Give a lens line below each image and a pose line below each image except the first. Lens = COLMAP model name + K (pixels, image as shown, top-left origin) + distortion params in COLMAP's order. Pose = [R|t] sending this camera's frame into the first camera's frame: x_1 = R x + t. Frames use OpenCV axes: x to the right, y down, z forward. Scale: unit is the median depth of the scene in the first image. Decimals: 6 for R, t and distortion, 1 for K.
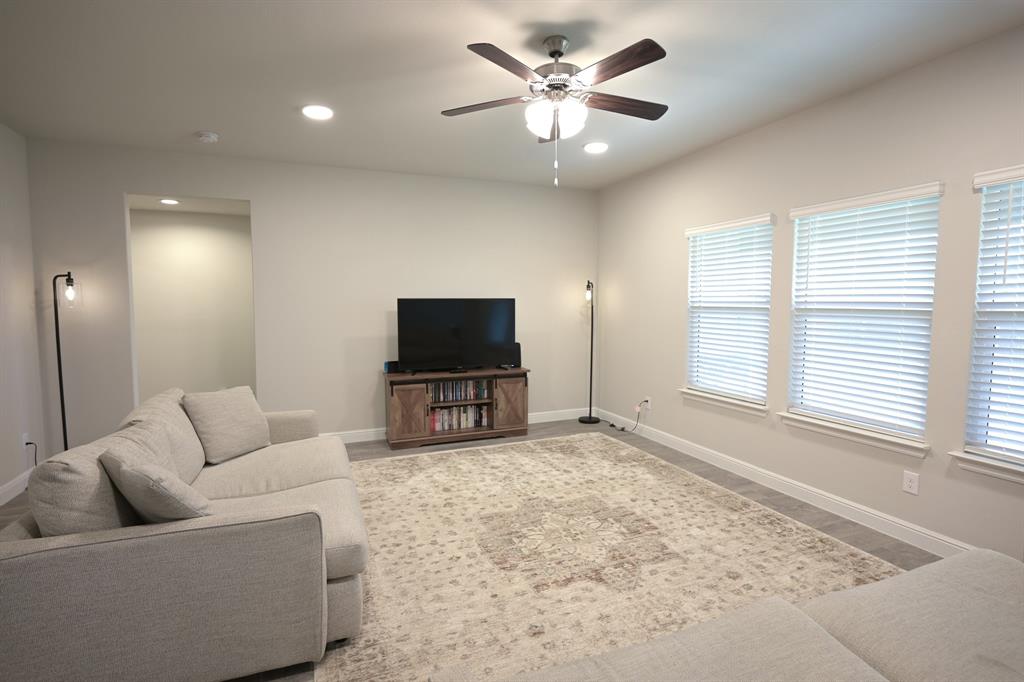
lens RADIAL K [[502.8, 0, 512.0], [0, 502.8, 341.0], [0, 0, 1]] dist [0.000928, 0.000200]
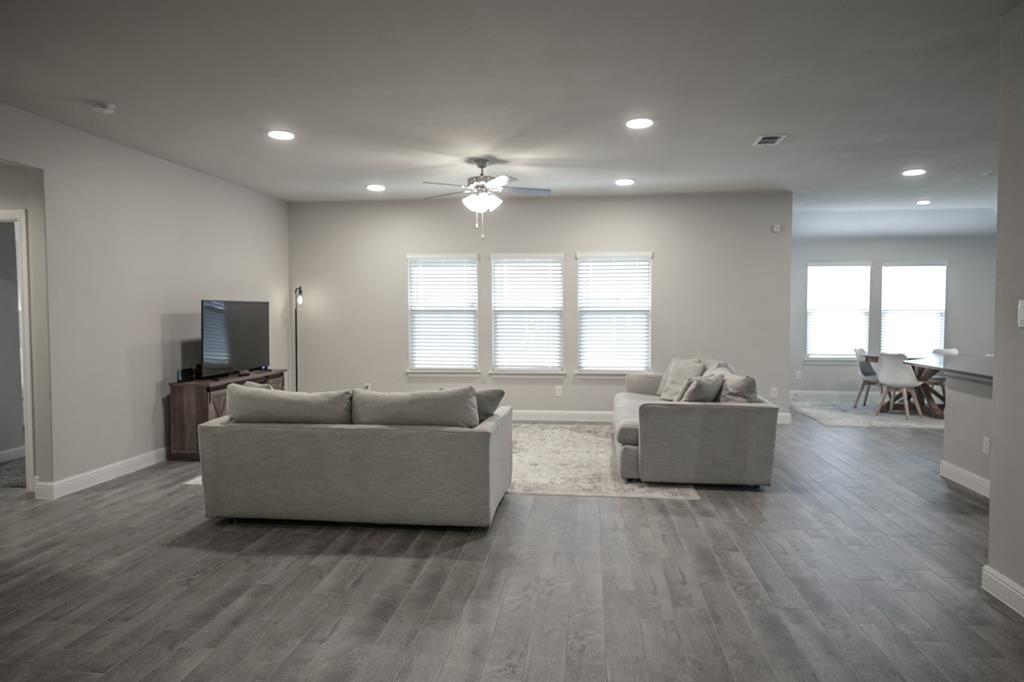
lens RADIAL K [[643.6, 0, 515.4], [0, 643.6, 337.7], [0, 0, 1]] dist [-0.001595, 0.000602]
pose [[0.475576, -0.034525, 0.878997, -1.320440], [0.068431, 0.997654, 0.002161, 0.030110], [-0.877009, 0.059123, 0.476822, -0.113782]]
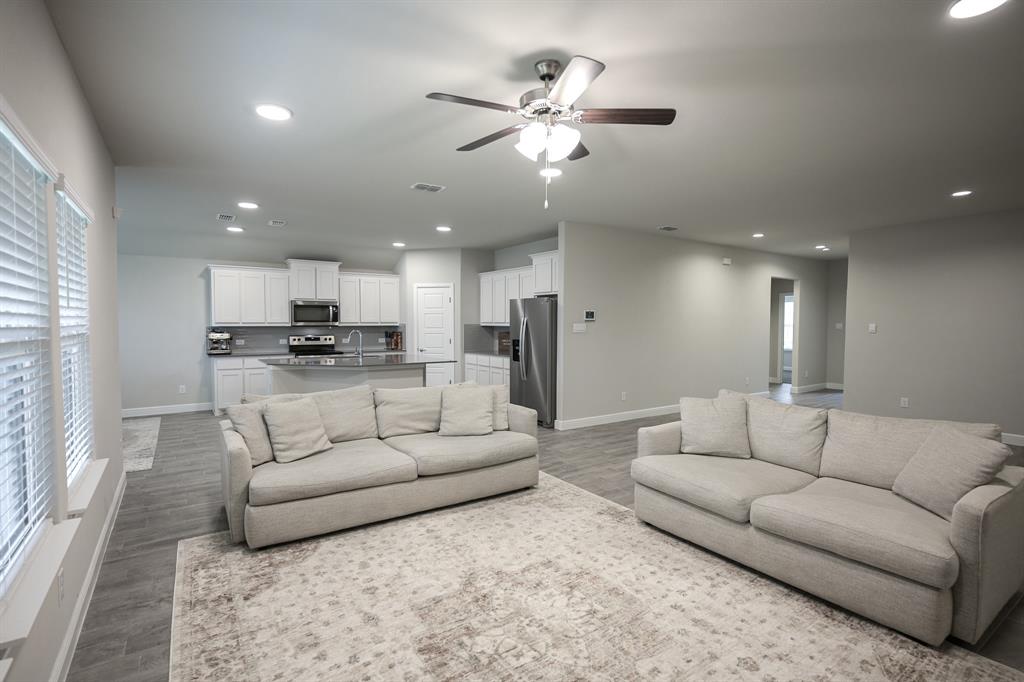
lens RADIAL K [[487.4, 0, 506.4], [0, 487.4, 341.9], [0, 0, 1]] dist [-0.002825, 0.000052]
pose [[-0.978960, 0.011342, -0.203738, 0.257935], [-0.013527, 0.992650, 0.120261, -0.113928], [0.203605, 0.120487, -0.971611, 1.381849]]
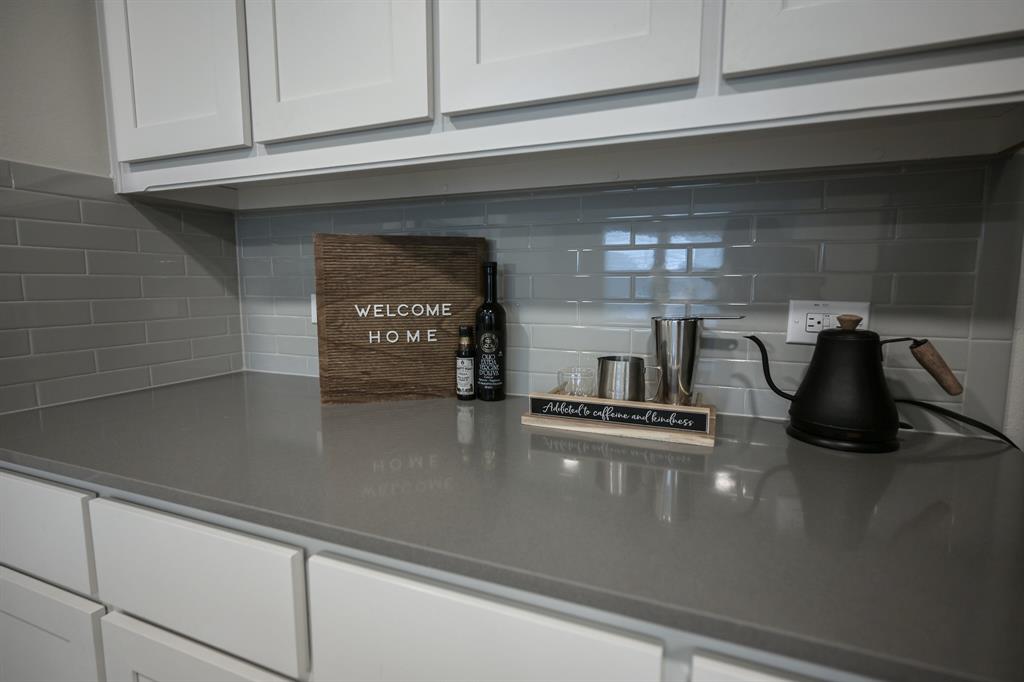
lens RADIAL K [[510.7, 0, 513.4], [0, 510.7, 341.9], [0, 0, 1]] dist [-0.000073, 0.000811]
pose [[-0.707566, 0.085449, -0.701462, -0.060718], [-0.055279, 0.982927, 0.175497, 0.124705], [0.704482, 0.162952, -0.690762, -0.641293]]
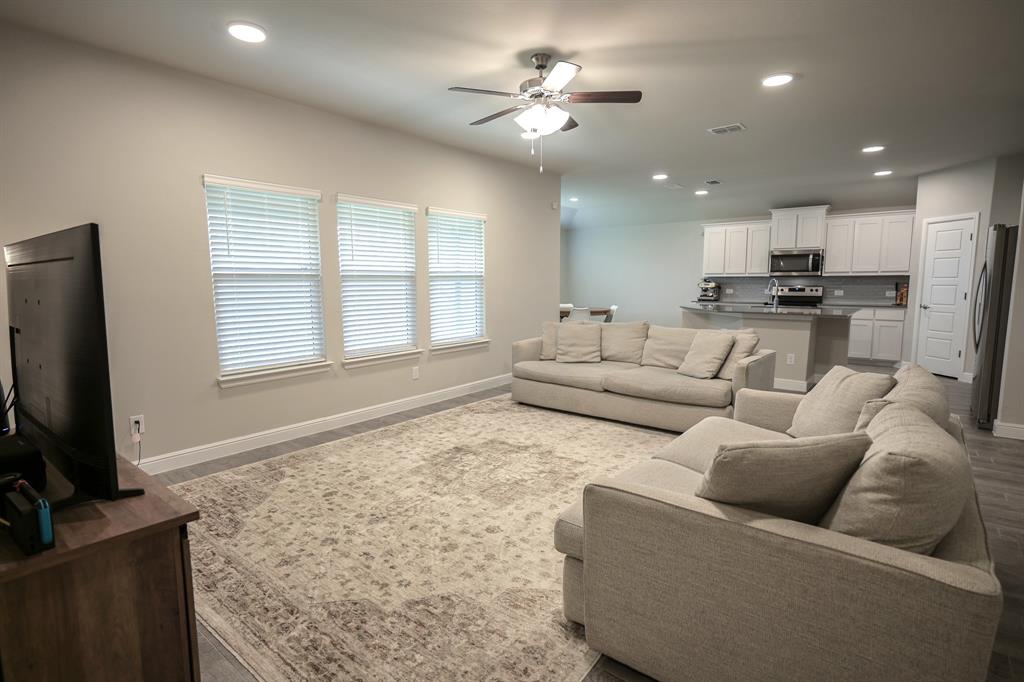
lens RADIAL K [[510.7, 0, 513.4], [0, 510.7, 341.9], [0, 0, 1]] dist [-0.000073, 0.000811]
pose [[-0.499196, -0.098891, 0.860827, -0.732477], [0.075750, 0.984682, 0.157047, -0.066999], [-0.863172, 0.143605, -0.484058, 1.238085]]
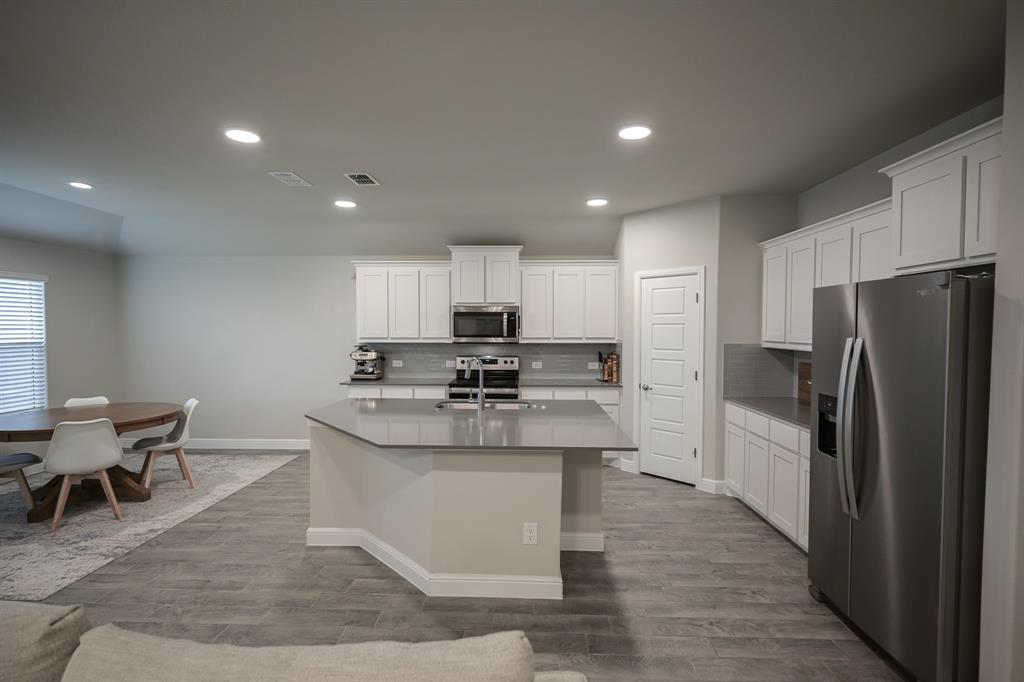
lens RADIAL K [[495.4, 0, 510.8], [0, 495.4, 344.6], [0, 0, 1]] dist [0.002144, 0.000460]
pose [[-0.914573, -0.012693, 0.404221, -0.042456], [0.033843, 0.993600, 0.107771, -0.061680], [-0.403002, 0.112244, -0.908290, 0.351164]]
